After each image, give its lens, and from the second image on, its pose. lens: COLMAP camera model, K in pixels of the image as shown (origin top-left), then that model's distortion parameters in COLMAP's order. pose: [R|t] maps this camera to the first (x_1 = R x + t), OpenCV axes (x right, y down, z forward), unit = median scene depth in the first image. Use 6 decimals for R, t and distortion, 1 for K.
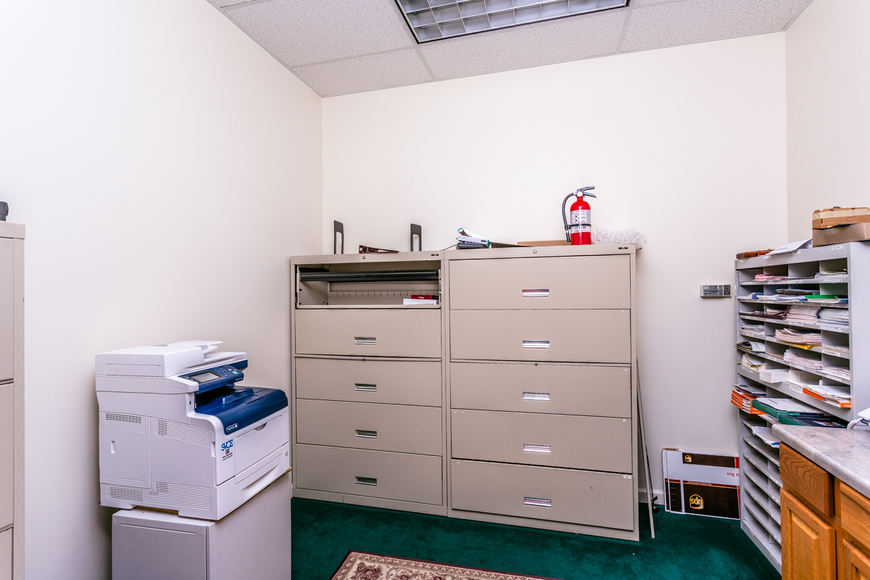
lens RADIAL K [[416.9, 0, 423.5], [0, 416.9, 287.5], [0, 0, 1]] dist [0.005105, 0.001879]
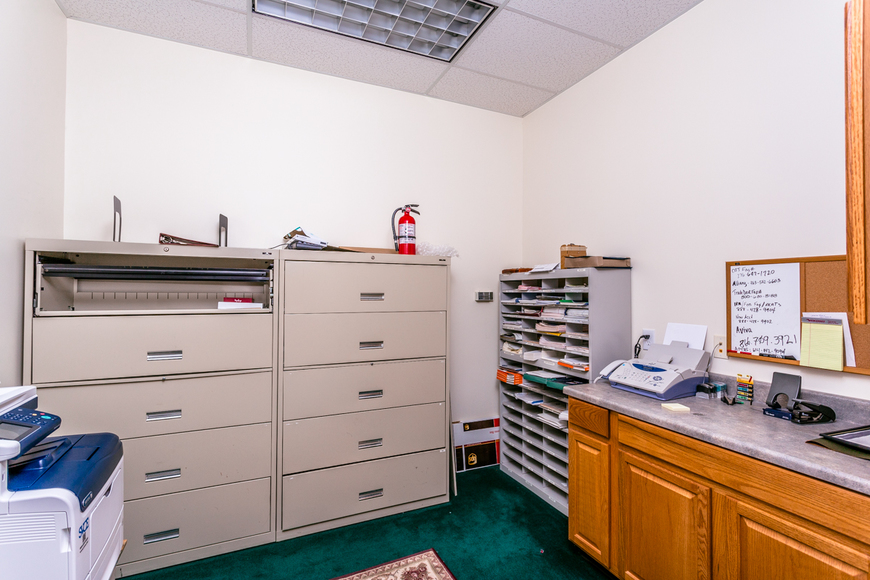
lens RADIAL K [[416.9, 0, 420.4], [0, 416.9, 286.2], [0, 0, 1]] dist [0.005105, 0.001879]
pose [[0.776291, 0.024303, 0.629906, -0.303843], [-0.018795, 0.999705, -0.015408, 0.000406], [-0.630094, 0.000122, 0.776519, 0.100335]]
